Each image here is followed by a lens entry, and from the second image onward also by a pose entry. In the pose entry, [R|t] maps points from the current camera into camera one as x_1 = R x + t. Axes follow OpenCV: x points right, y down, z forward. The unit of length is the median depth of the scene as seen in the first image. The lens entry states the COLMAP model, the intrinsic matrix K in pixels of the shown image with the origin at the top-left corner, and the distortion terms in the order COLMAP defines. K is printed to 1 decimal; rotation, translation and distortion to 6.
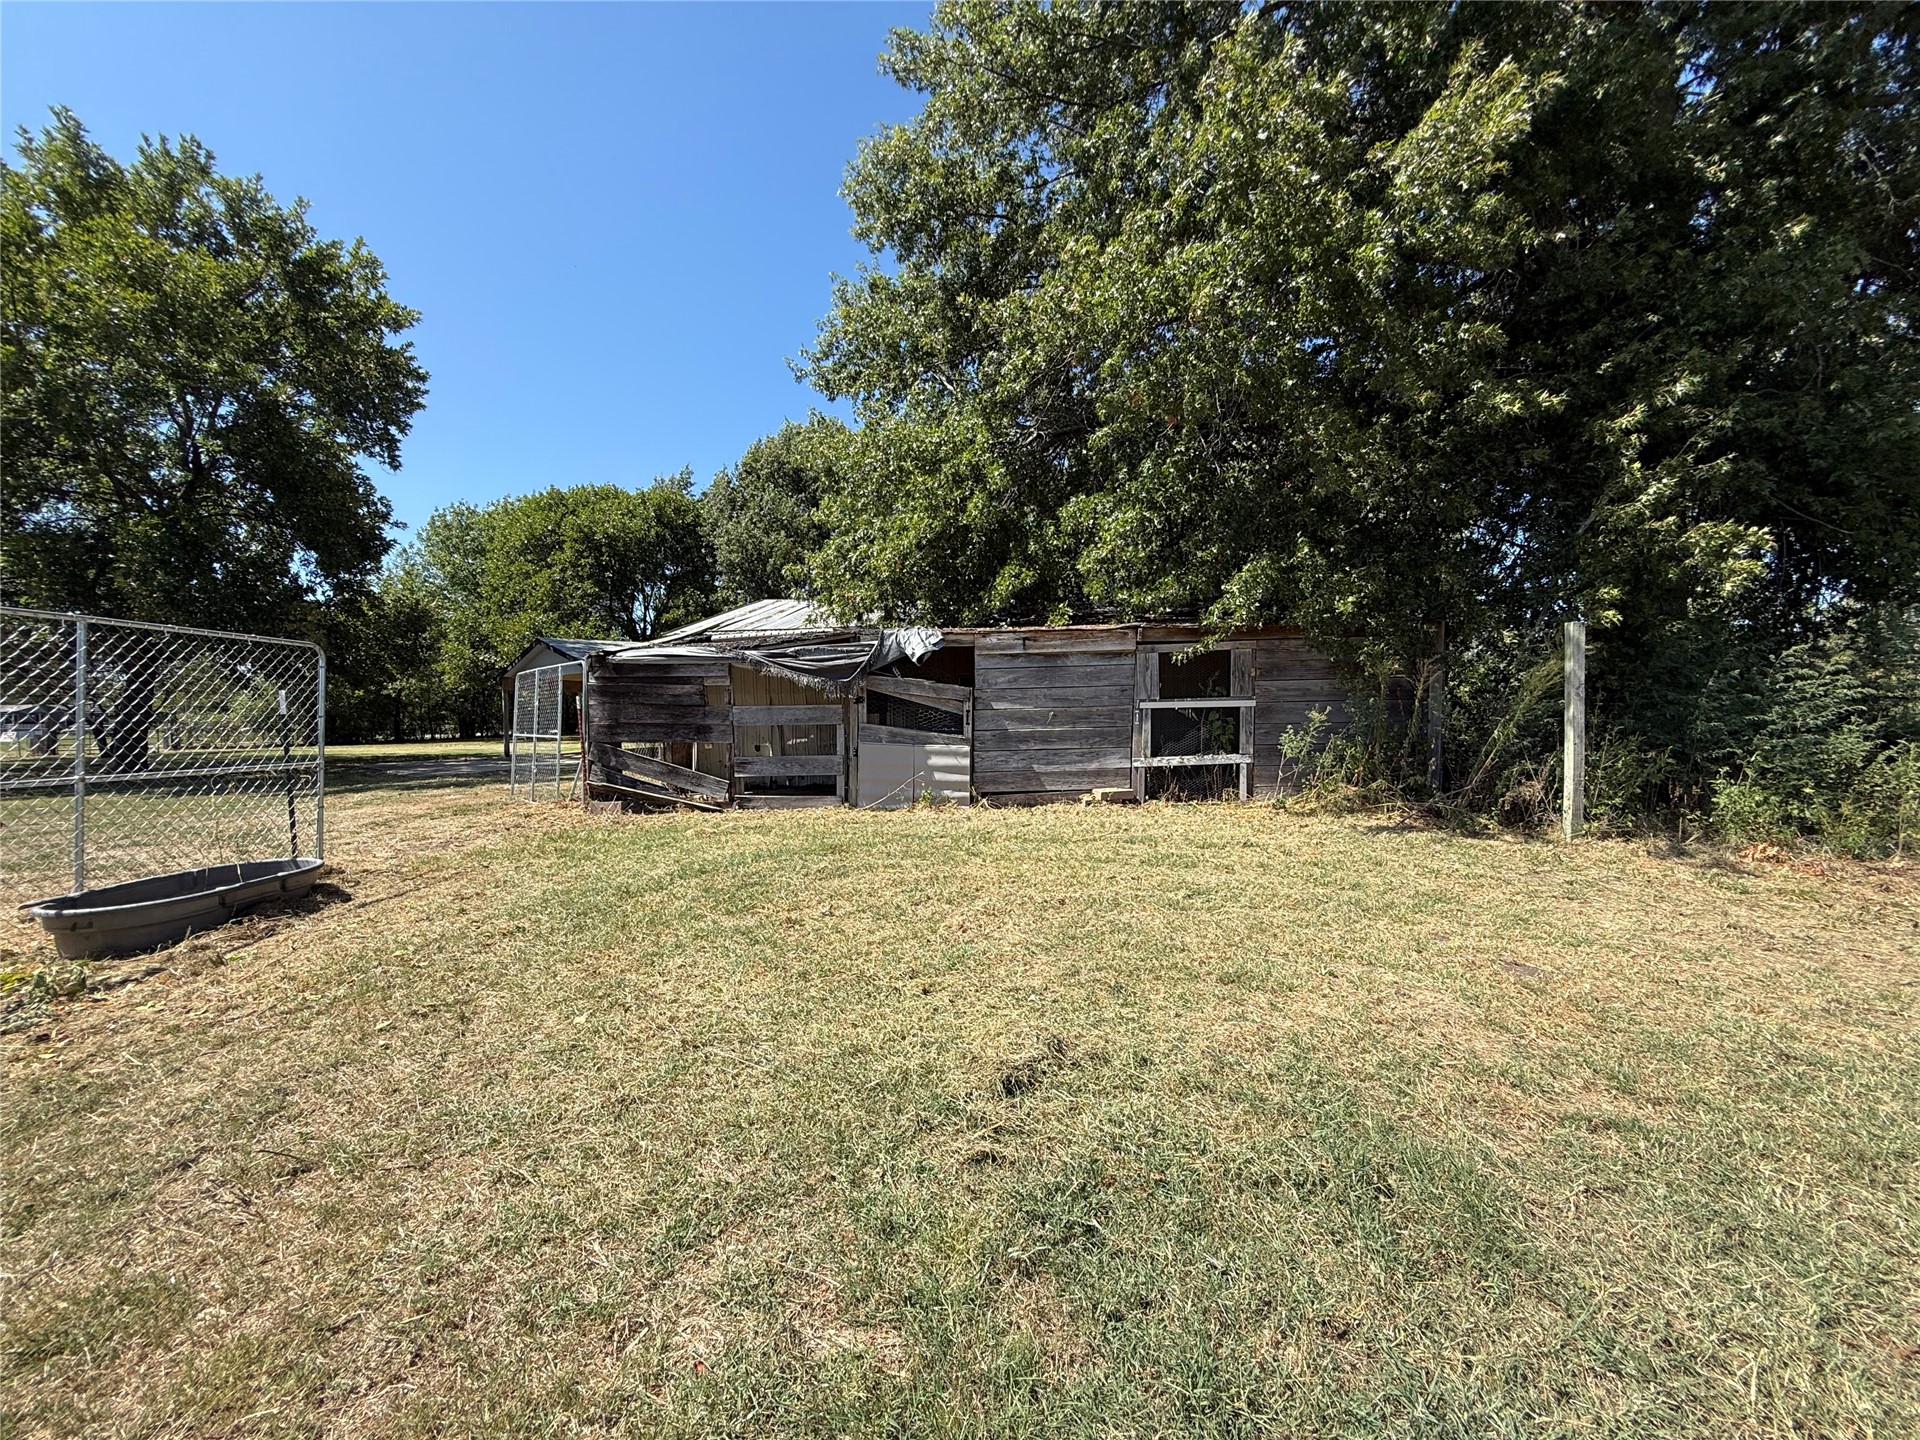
lens RADIAL K [[777.2, 0, 958.6], [0, 777.2, 713.6], [0, 0, 1]] dist [-0.000318, -0.000002]
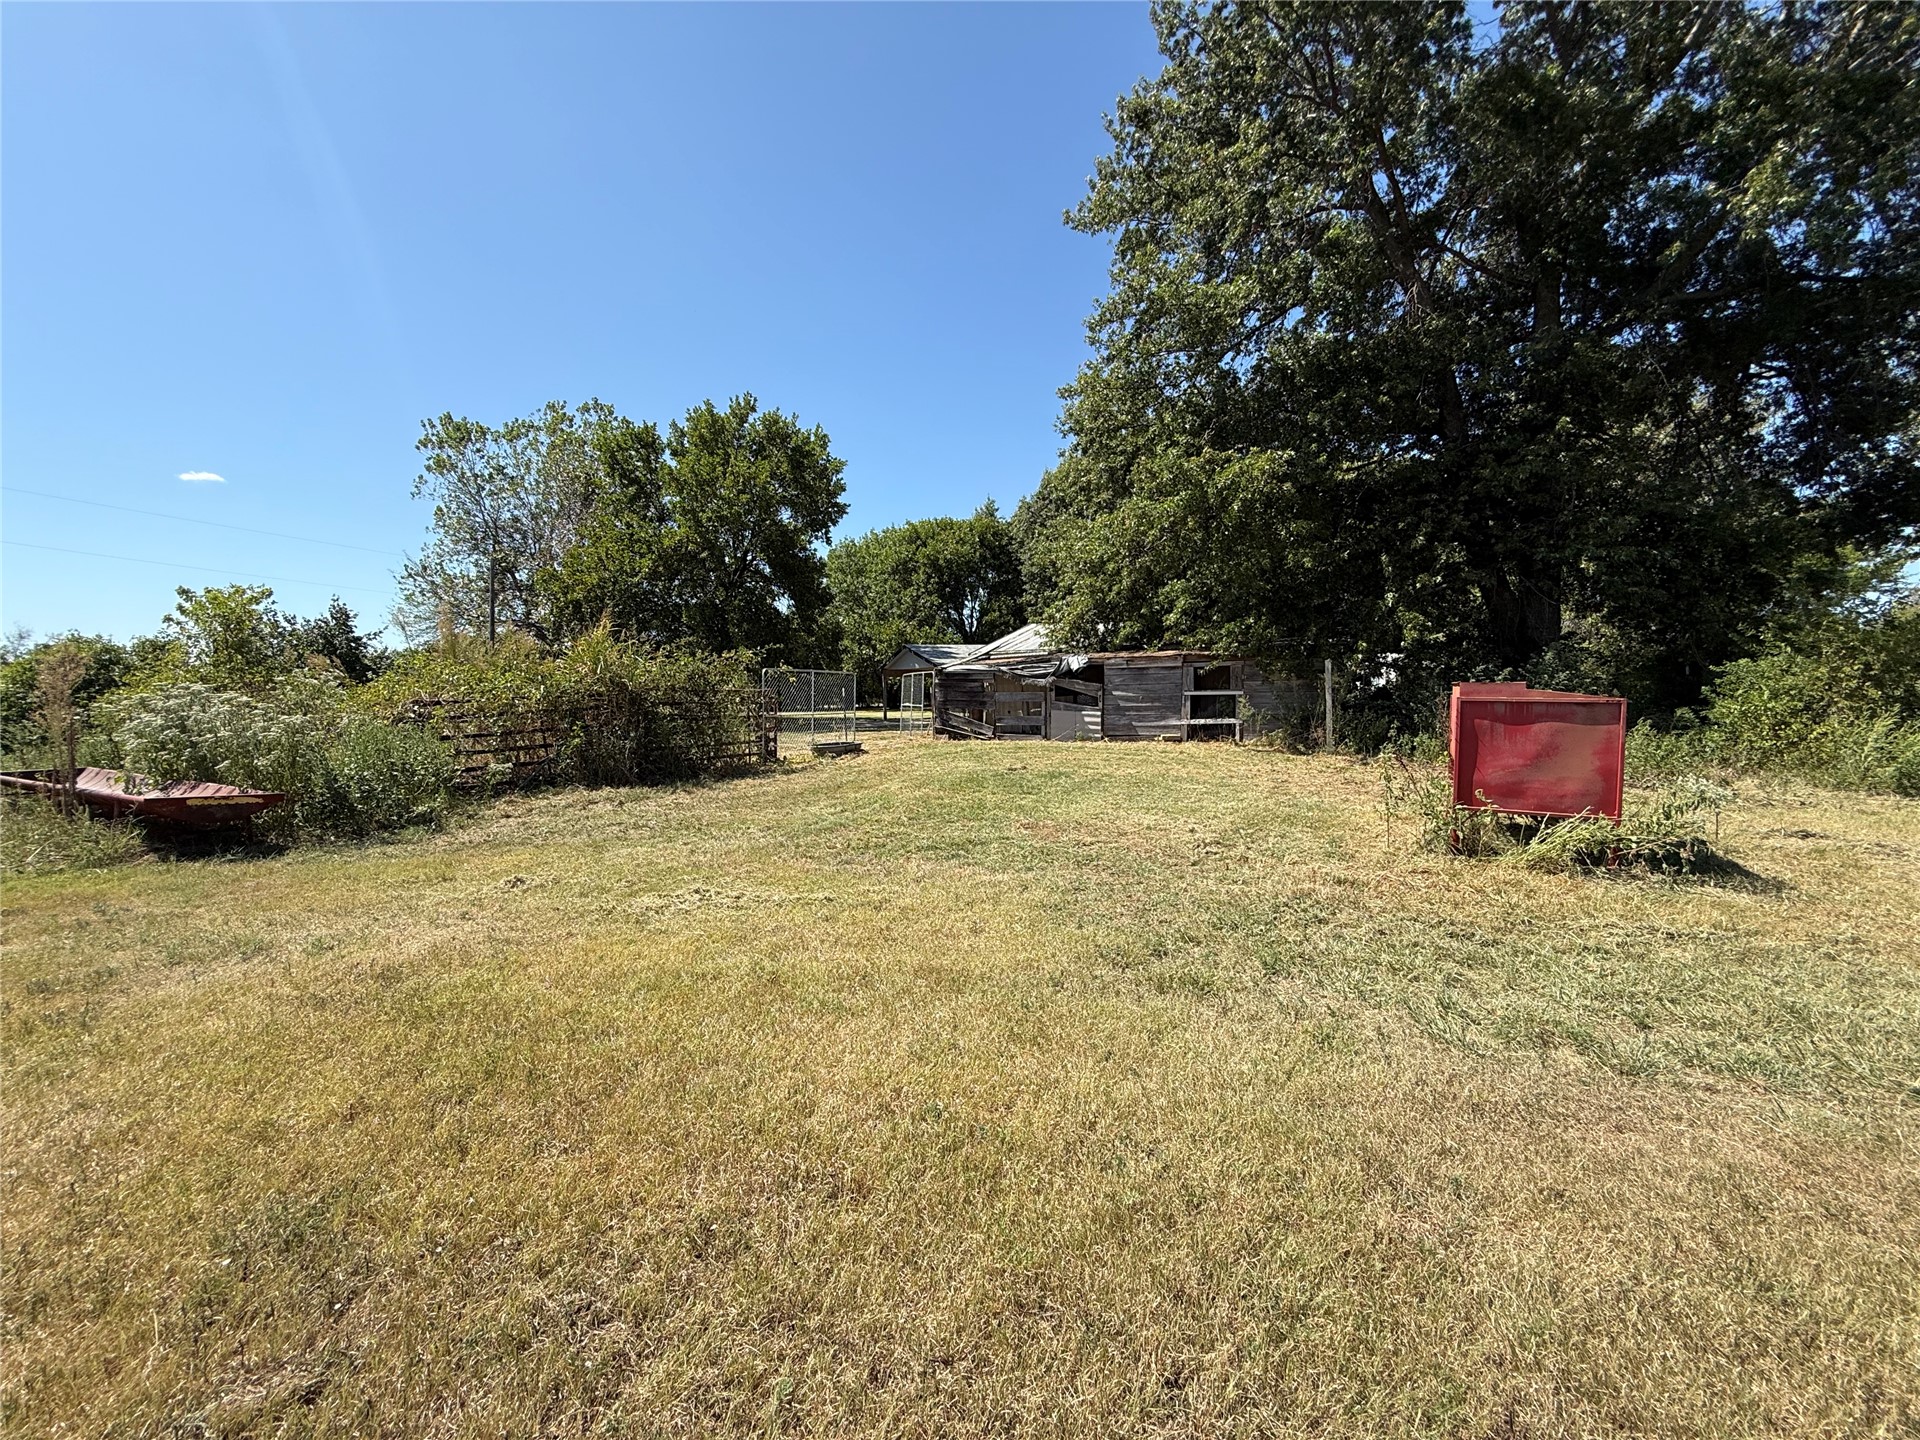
lens RADIAL K [[761.9, 0, 951.6], [0, 761.9, 720.4], [0, 0, 1]] dist [-0.000859, -0.000094]
pose [[0.912063, 0.019183, -0.409601, 0.472399], [0.001546, 0.998737, 0.050215, -0.038695], [0.410047, -0.046433, 0.910882, -0.993441]]
